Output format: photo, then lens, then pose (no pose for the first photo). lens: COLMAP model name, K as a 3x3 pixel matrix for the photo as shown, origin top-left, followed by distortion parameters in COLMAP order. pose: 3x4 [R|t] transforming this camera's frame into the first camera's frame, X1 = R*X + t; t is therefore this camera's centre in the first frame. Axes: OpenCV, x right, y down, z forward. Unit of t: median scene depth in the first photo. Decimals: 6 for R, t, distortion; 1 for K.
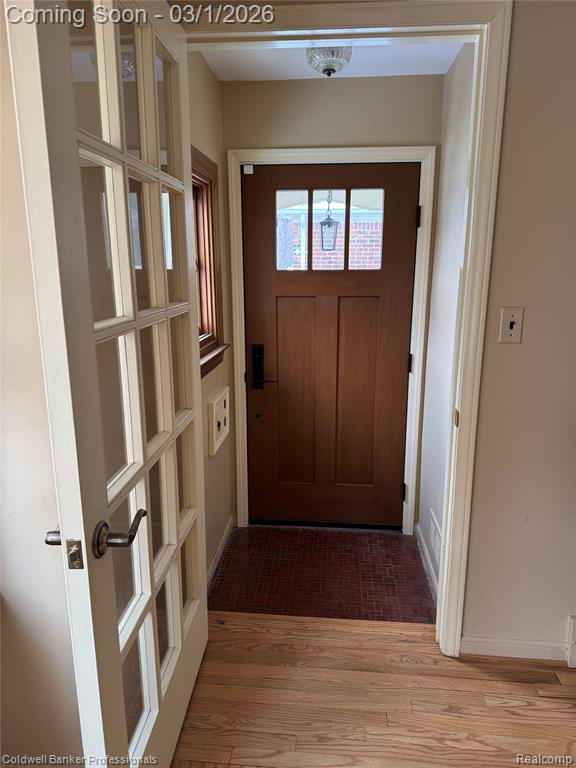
lens RADIAL K [[536.9, 0, 283.6], [0, 536.9, 384.2], [0, 0, 1]] dist [0.035306, -0.043213]
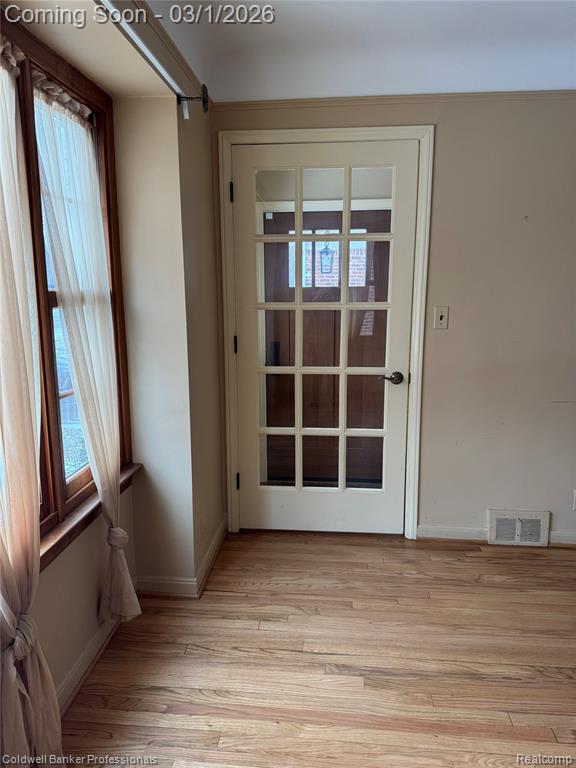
lens RADIAL K [[536.9, 0, 289.6], [0, 536.9, 382.6], [0, 0, 1]] dist [0.035306, -0.043213]
pose [[0.999885, -0.007355, 0.013241, -0.034865], [0.007942, 0.998964, -0.044802, 0.101849], [-0.012898, 0.044902, 0.998908, -0.393106]]
